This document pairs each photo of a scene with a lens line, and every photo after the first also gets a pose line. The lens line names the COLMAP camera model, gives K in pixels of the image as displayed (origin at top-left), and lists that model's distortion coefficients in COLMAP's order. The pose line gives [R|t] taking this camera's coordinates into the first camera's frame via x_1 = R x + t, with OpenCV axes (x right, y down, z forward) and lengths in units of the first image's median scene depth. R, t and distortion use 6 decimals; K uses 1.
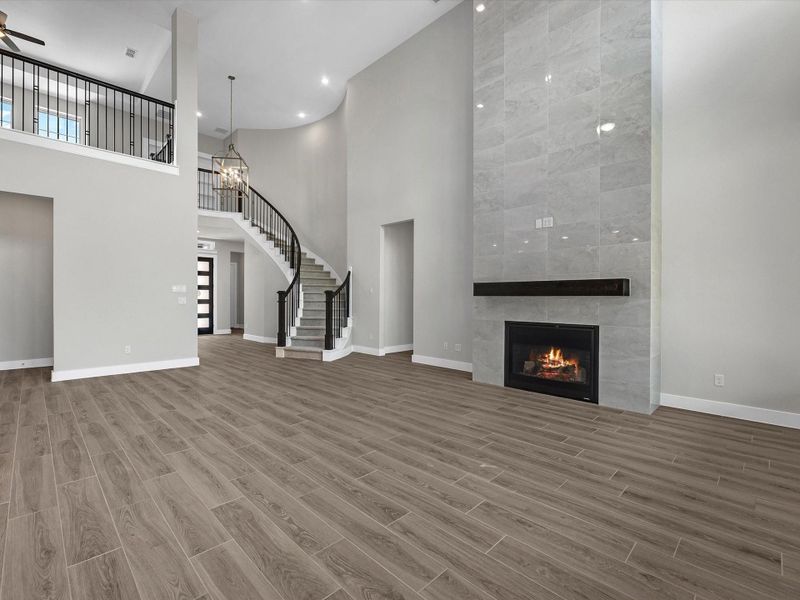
lens RADIAL K [[372.5, 0, 400.0], [0, 372.5, 300.0], [0, 0, 1]] dist [-0.001919, 0.000173]
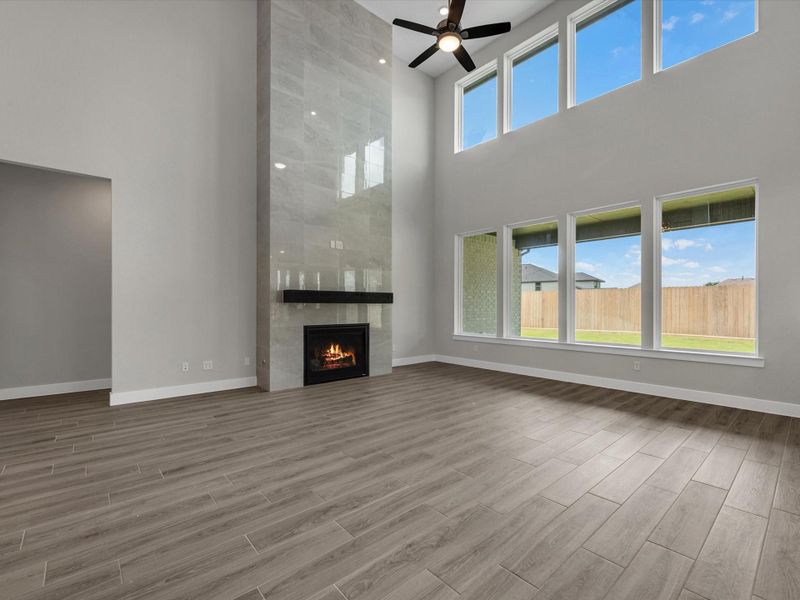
lens RADIAL K [[370.8, 0, 402.1], [0, 370.8, 308.4], [0, 0, 1]] dist [-0.001468, 0.000957]
pose [[0.052967, -0.012078, 0.998523, -0.950308], [0.004687, 0.999919, 0.011846, -0.007494], [-0.998585, 0.004053, 0.053019, 0.798590]]
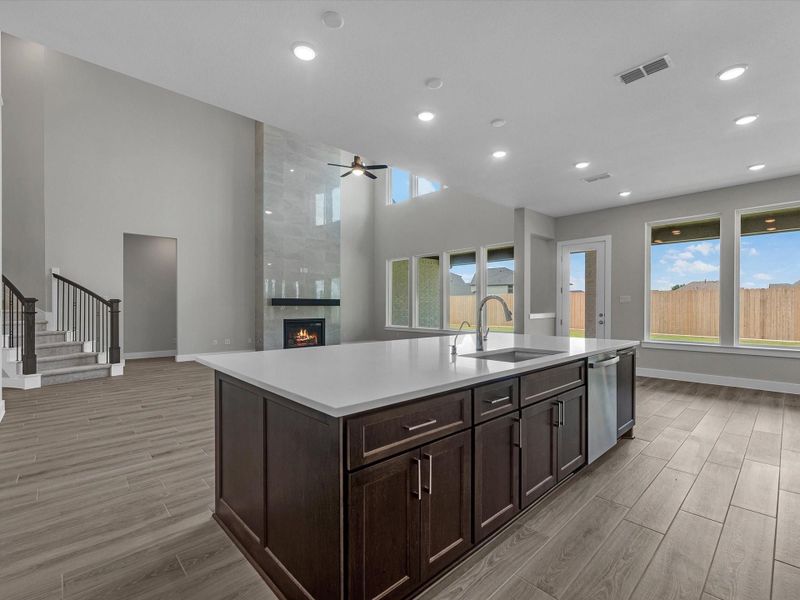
lens RADIAL K [[370.8, 0, 402.1], [0, 370.8, 308.4], [0, 0, 1]] dist [-0.001468, 0.000957]
pose [[0.025859, 0.000460, 0.999666, -1.848754], [0.012141, 0.999926, -0.000774, 0.013546], [-0.999592, 0.012157, 0.025851, 0.453604]]
